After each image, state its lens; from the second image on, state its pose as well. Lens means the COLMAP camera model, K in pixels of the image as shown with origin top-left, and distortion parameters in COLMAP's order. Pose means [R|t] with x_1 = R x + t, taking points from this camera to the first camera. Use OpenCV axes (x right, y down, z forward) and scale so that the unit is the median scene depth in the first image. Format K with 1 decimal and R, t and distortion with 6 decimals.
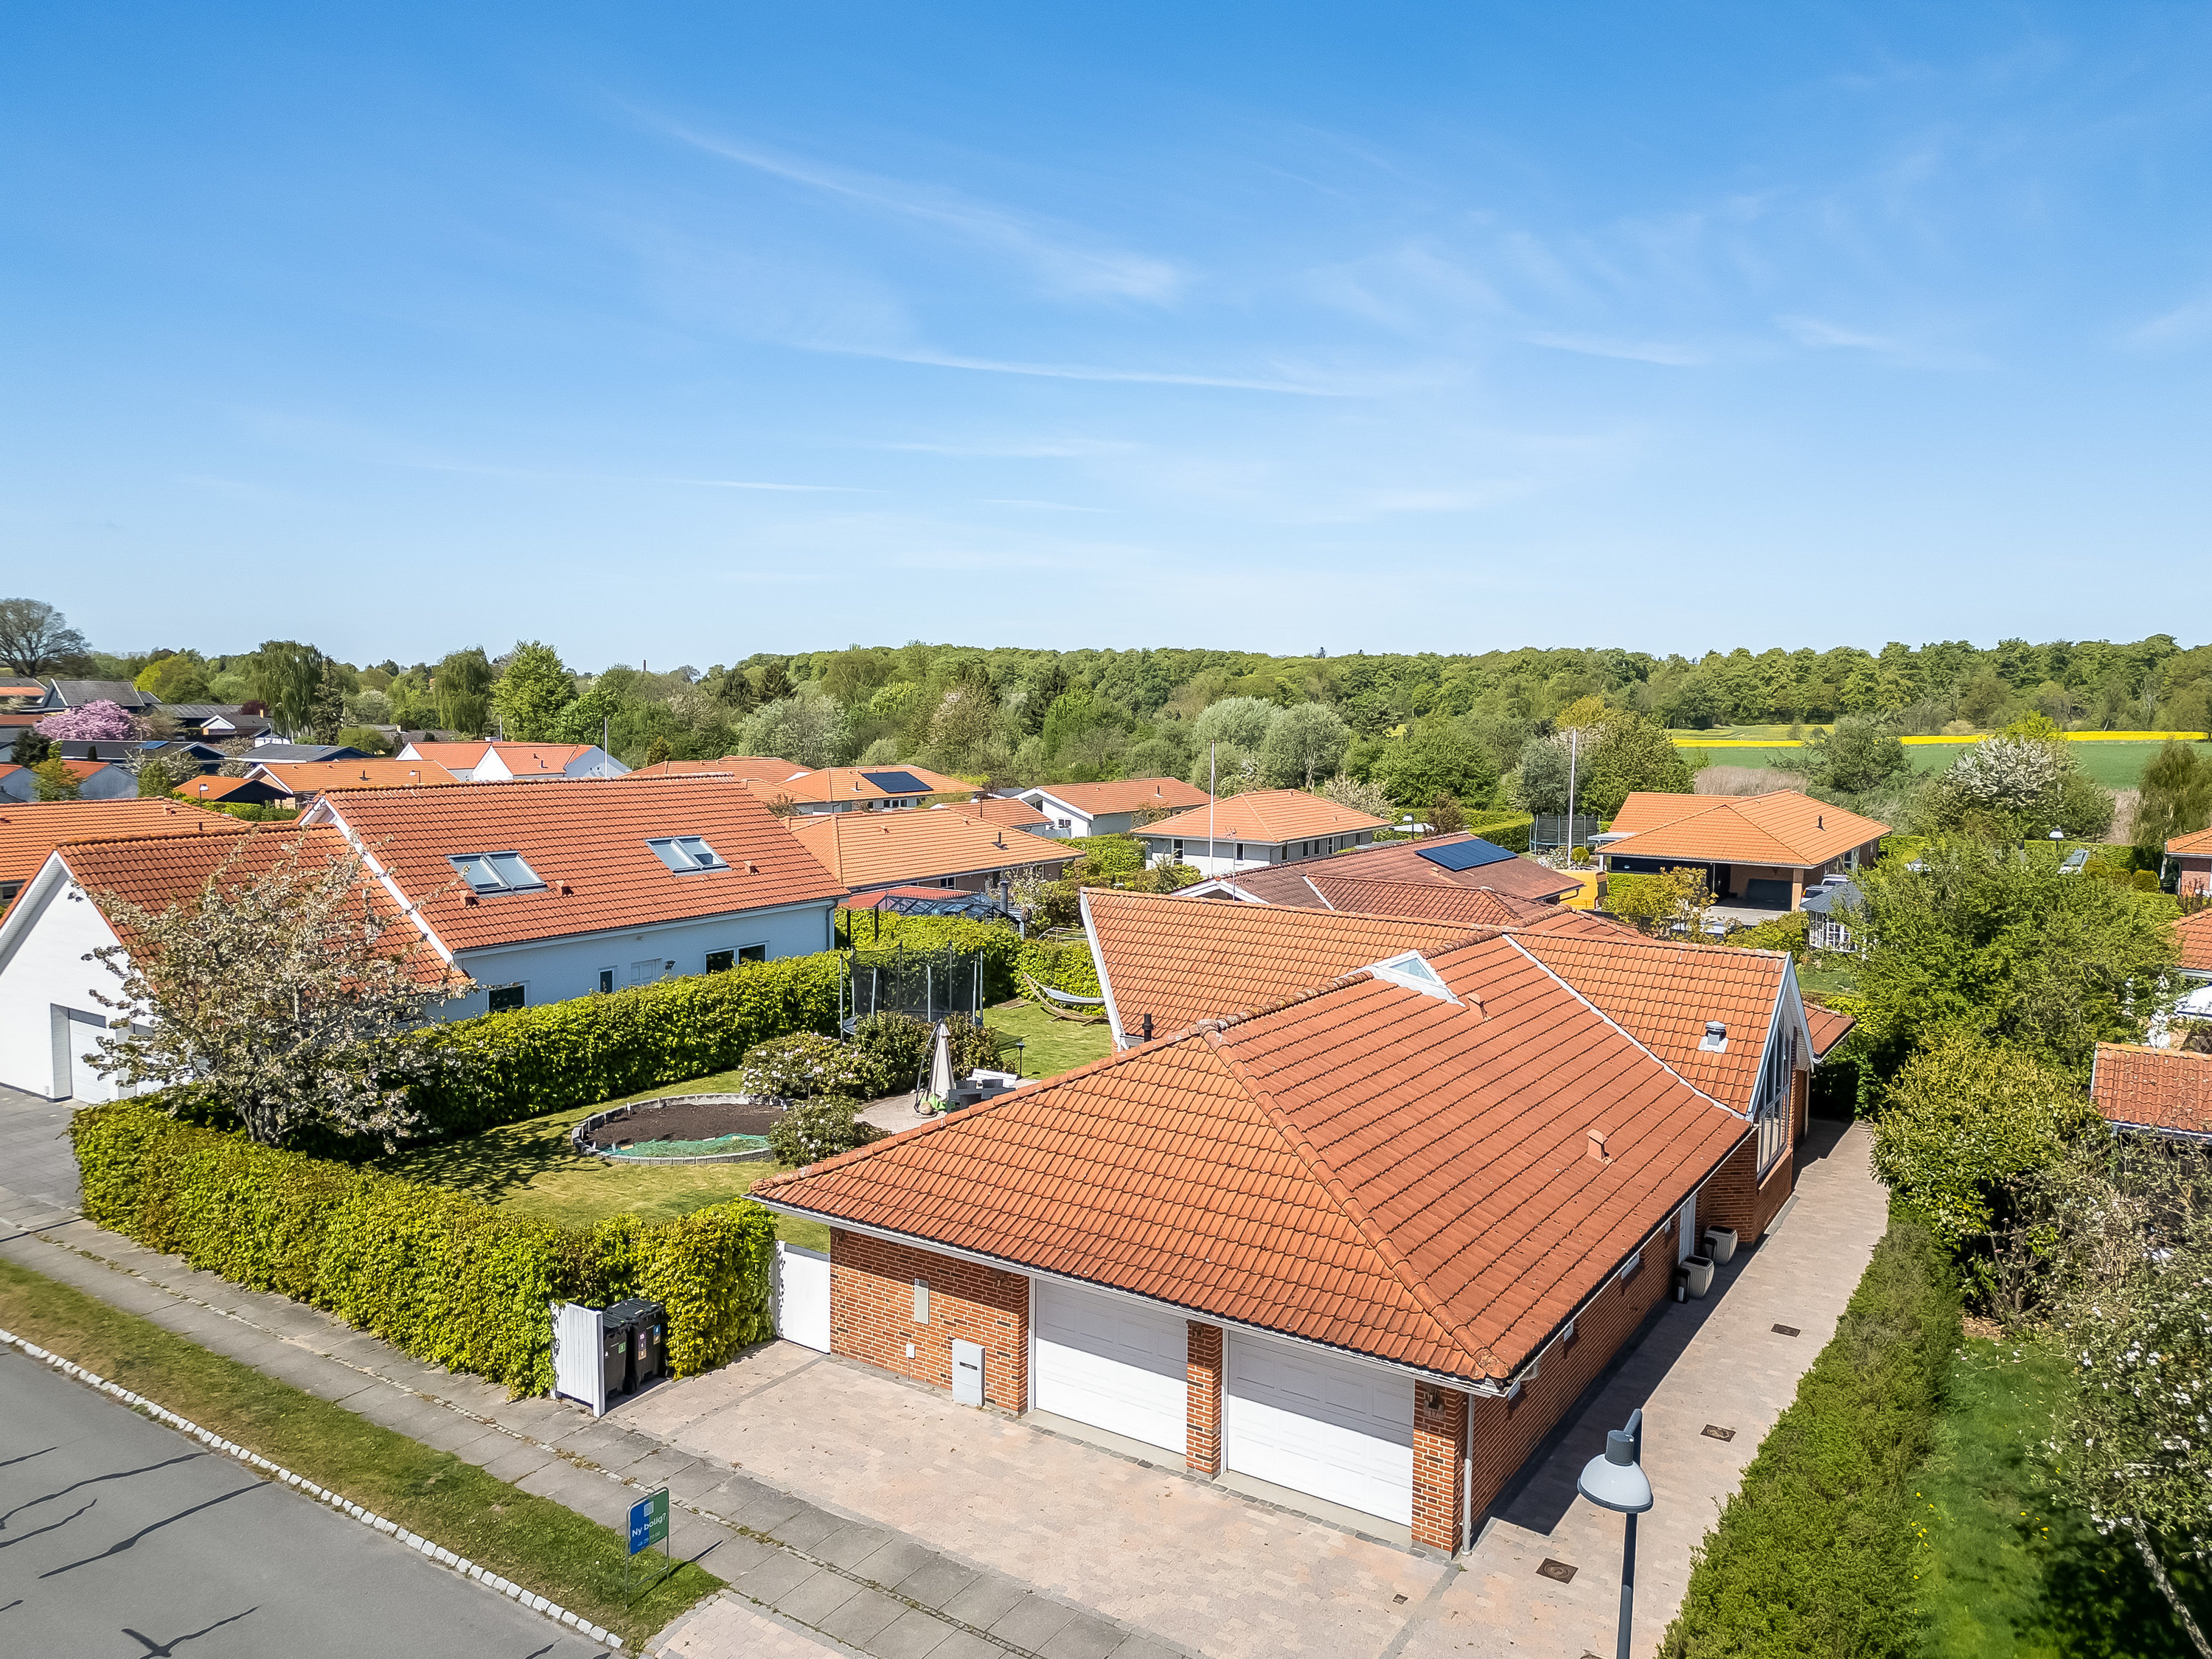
lens RADIAL K [[1570.7, 0, 1106.0], [0, 1570.7, 829.5], [0, 0, 1]] dist [0.073037, -0.067873]
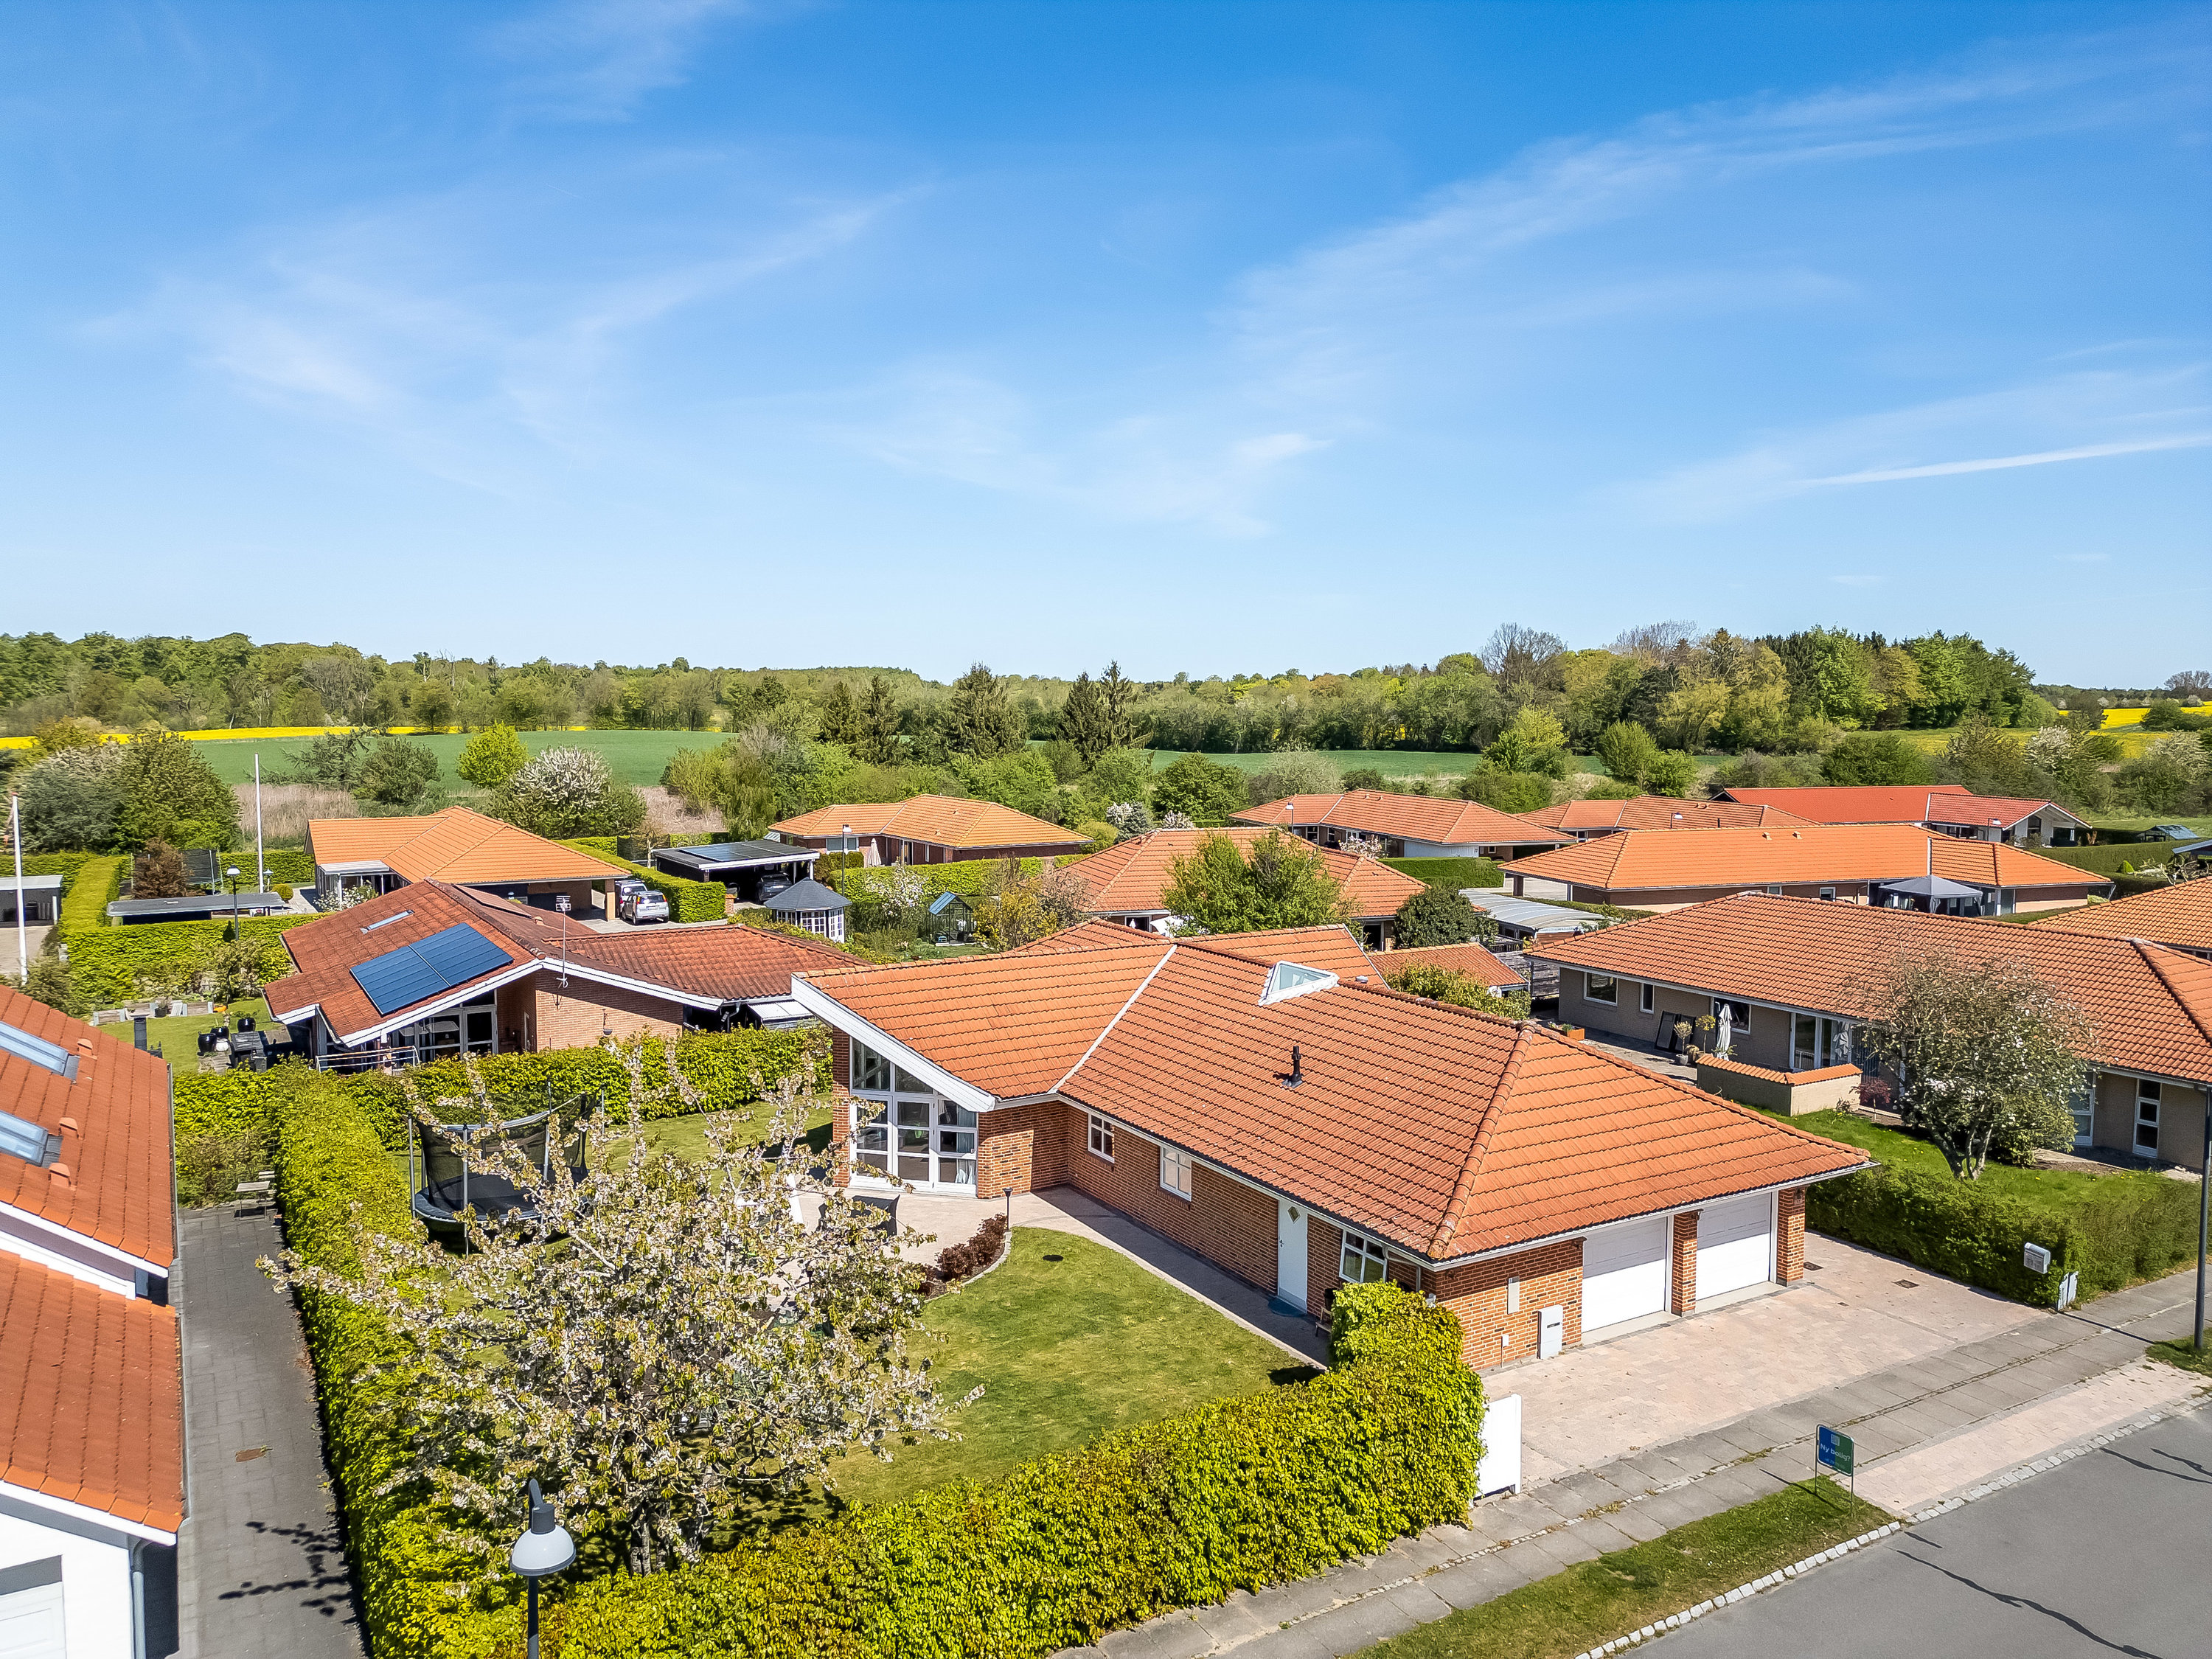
lens RADIAL K [[1557.9, 0, 1106.0], [0, 1557.9, 829.5], [0, 0, 1]] dist [0.060849, -0.057106]
pose [[0.430146, -0.081532, 0.899070, -1.321739], [0.075062, 0.995695, 0.054383, -0.144502], [-0.899633, 0.044093, 0.434414, 0.761731]]
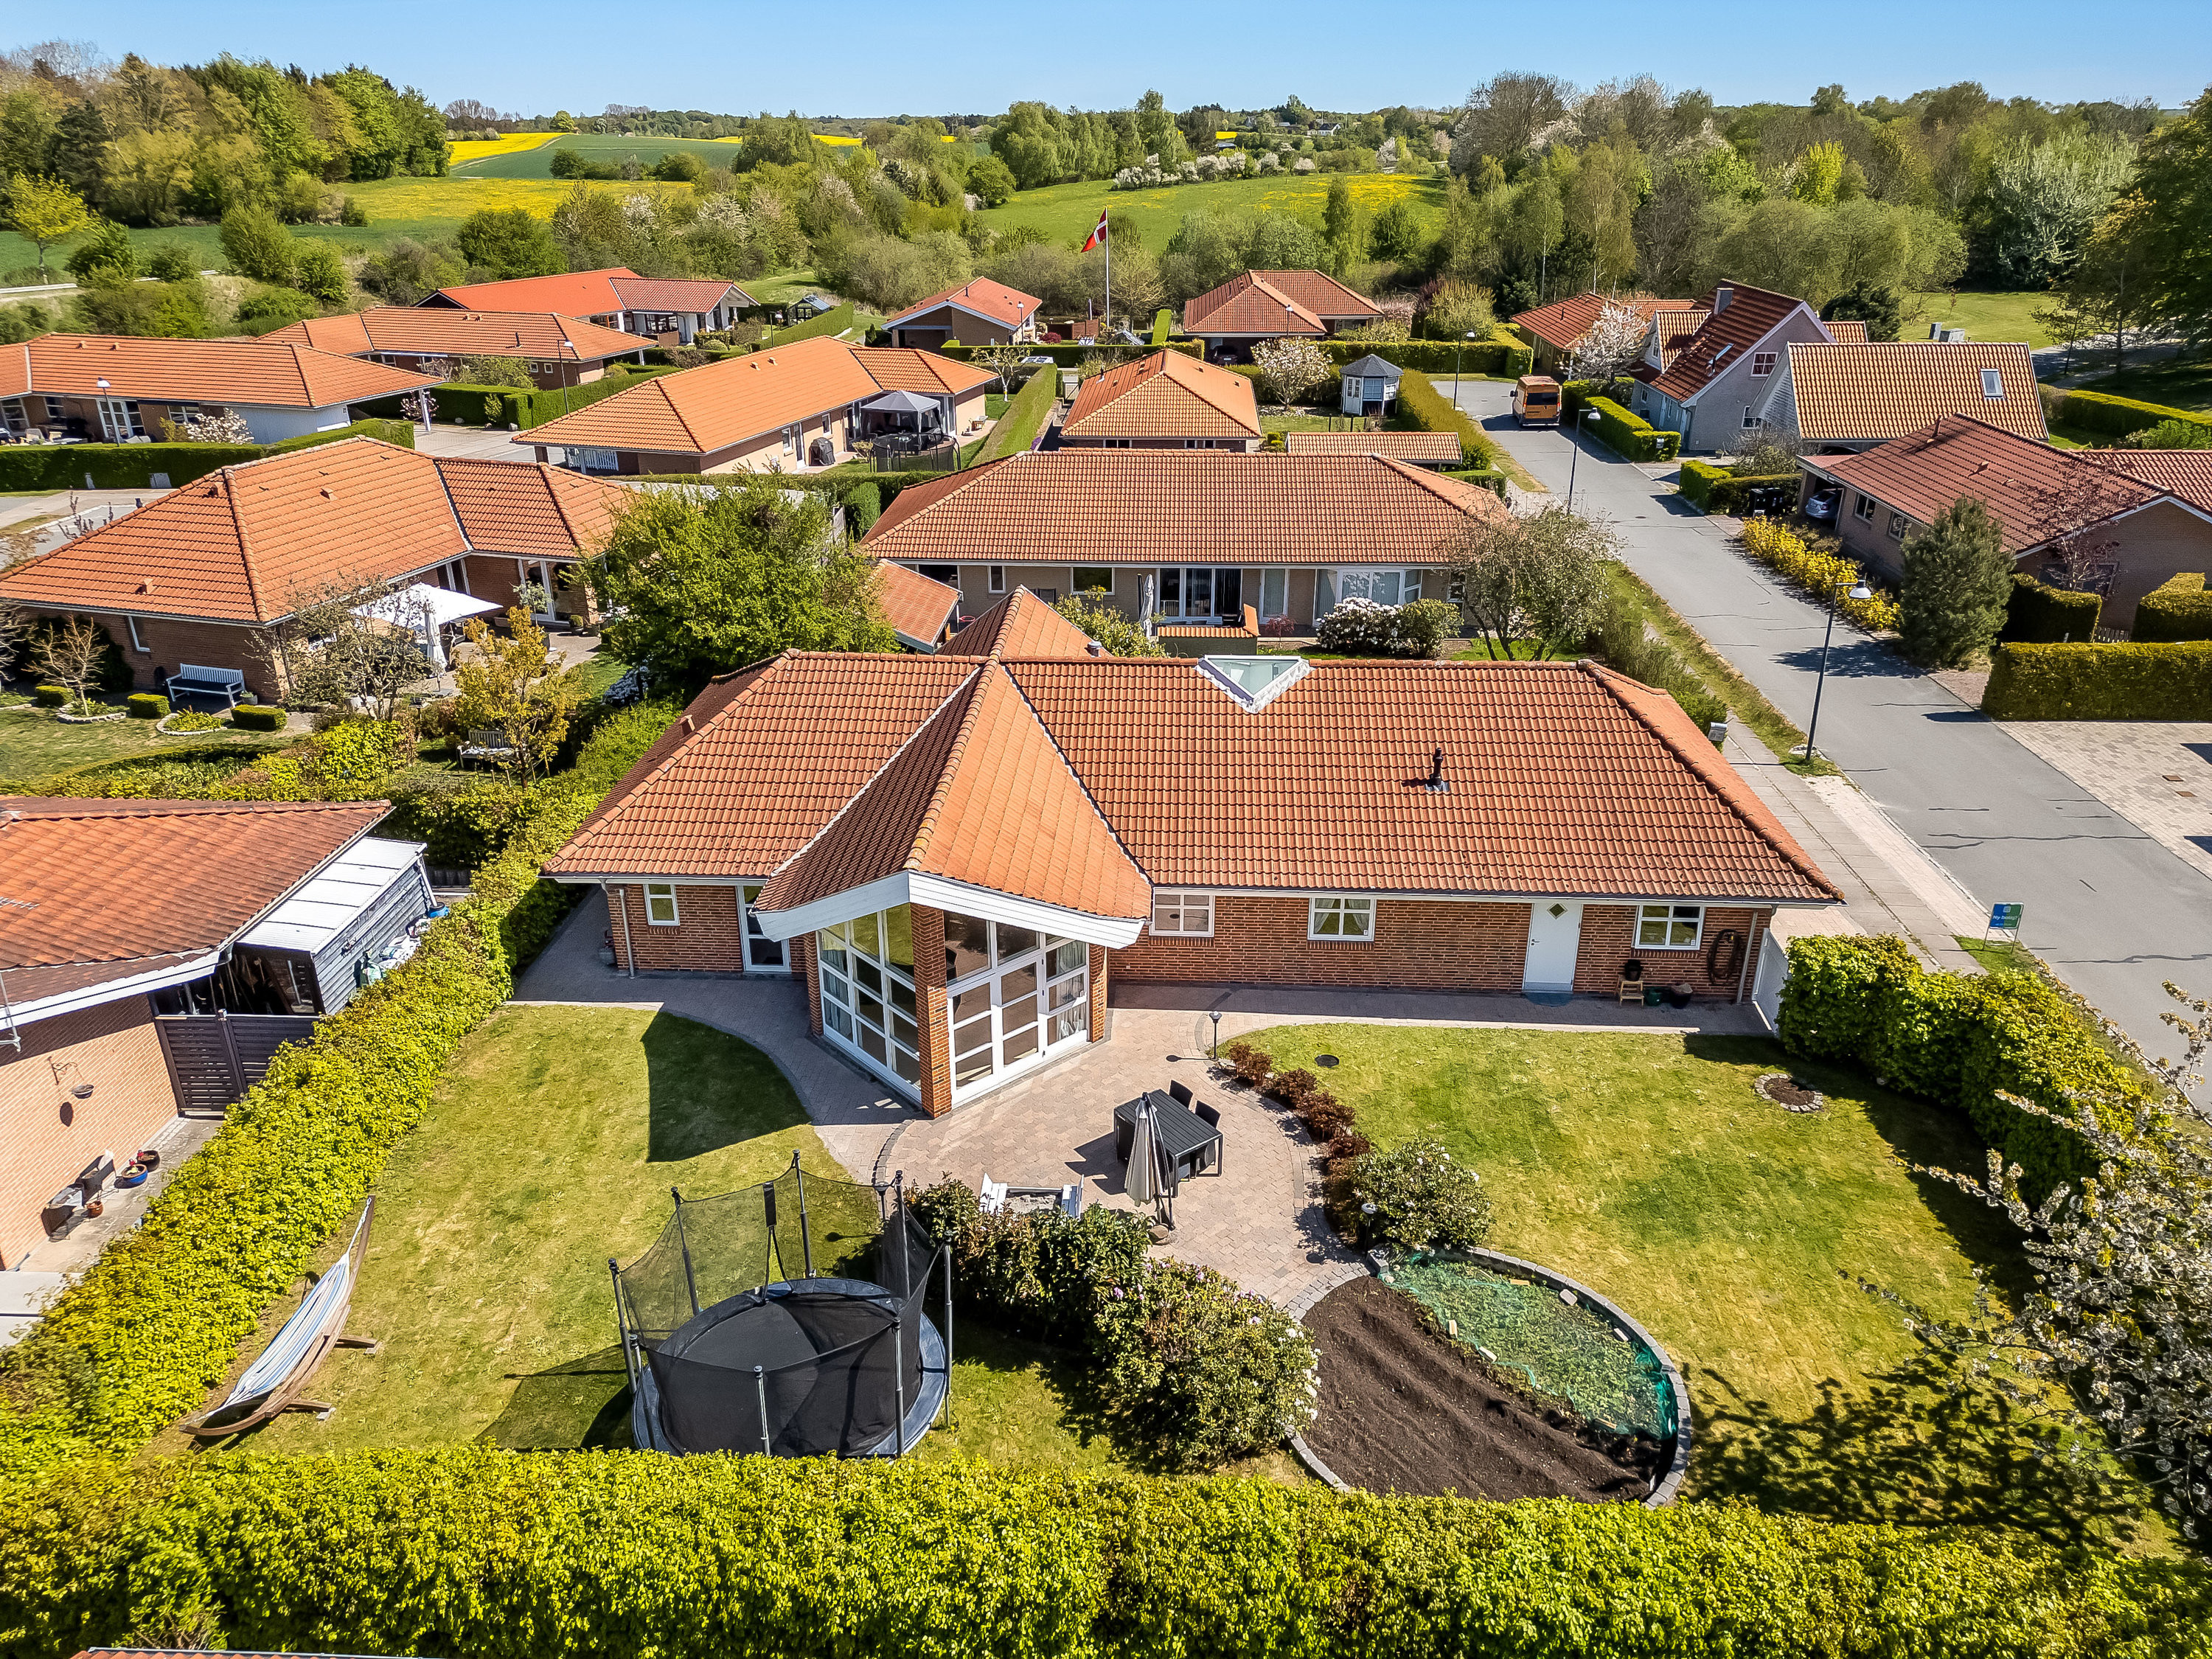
lens RADIAL K [[1570.7, 0, 1106.0], [0, 1570.7, 829.5], [0, 0, 1]] dist [0.073037, -0.067873]
pose [[-0.514994, -0.354419, 0.780492, -0.910548], [0.064869, 0.891795, 0.447764, -0.420654], [-0.854736, 0.281226, -0.436279, 2.099492]]
